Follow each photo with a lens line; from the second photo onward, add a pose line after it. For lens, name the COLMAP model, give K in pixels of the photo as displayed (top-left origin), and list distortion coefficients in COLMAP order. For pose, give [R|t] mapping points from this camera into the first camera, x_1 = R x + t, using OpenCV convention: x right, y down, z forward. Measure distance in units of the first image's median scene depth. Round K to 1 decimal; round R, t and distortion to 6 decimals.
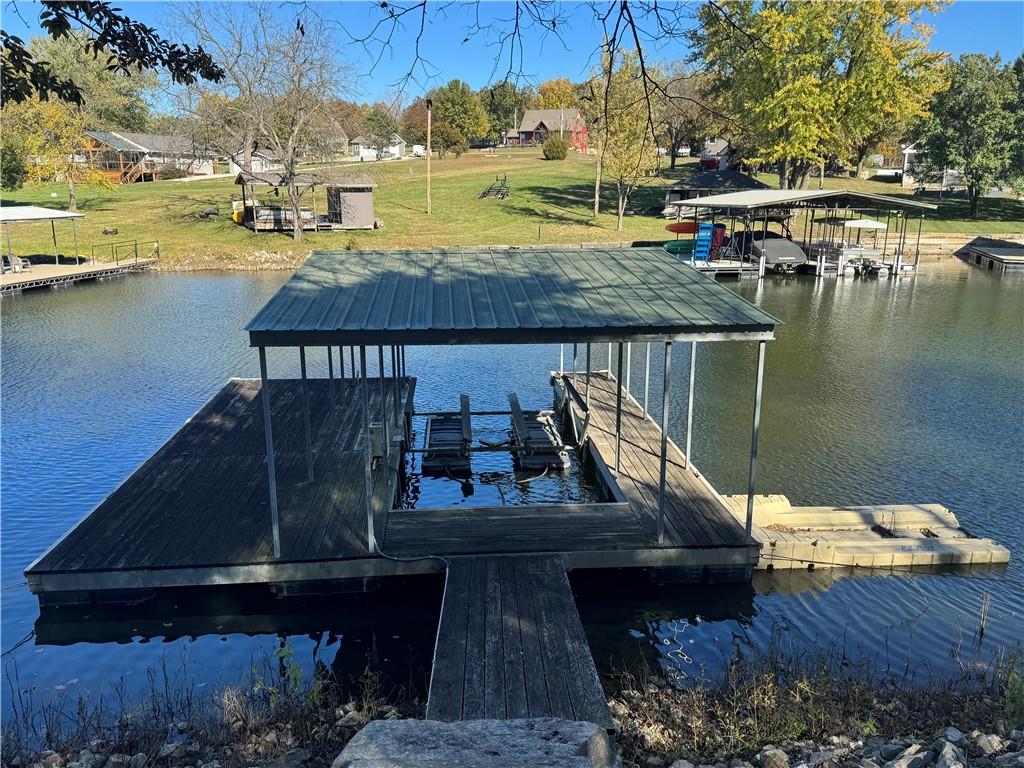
lens RADIAL K [[790.4, 0, 513.6], [0, 790.4, 384.4], [0, 0, 1]] dist [0.138675, -0.230713]
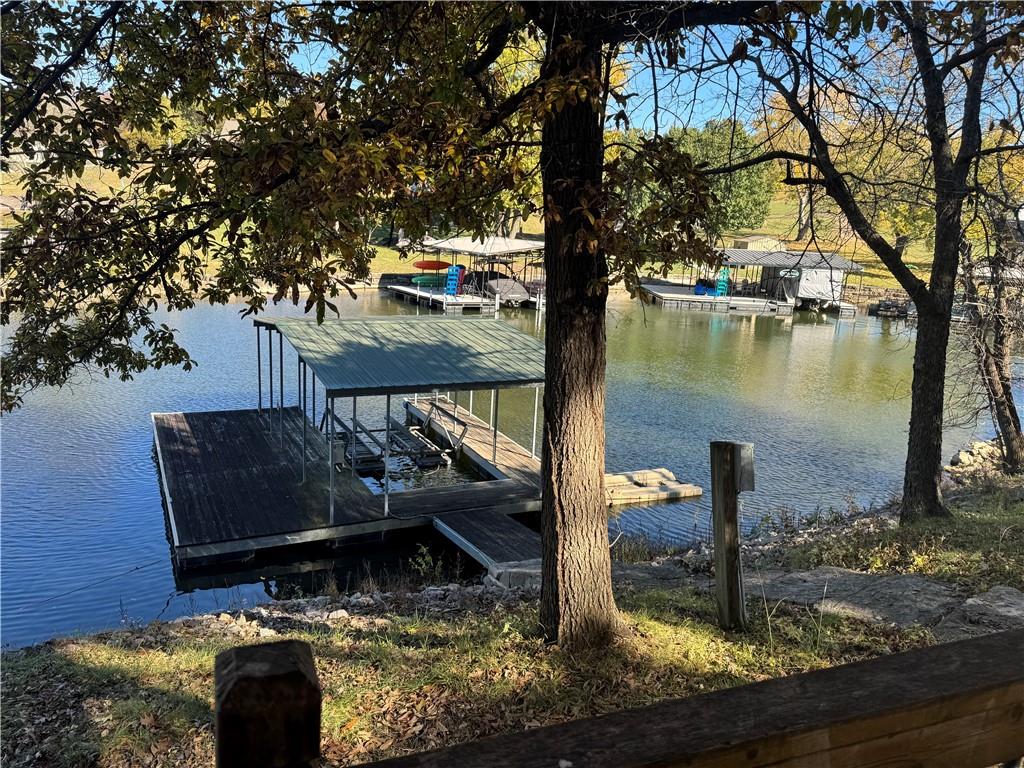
lens RADIAL K [[790.4, 0, 513.6], [0, 790.4, 384.4], [0, 0, 1]] dist [0.138675, -0.230713]
pose [[0.930995, -0.028381, 0.363926, -0.309240], [0.033690, 0.999398, -0.008248, -0.025672], [-0.363473, 0.019940, 0.931391, -0.388836]]
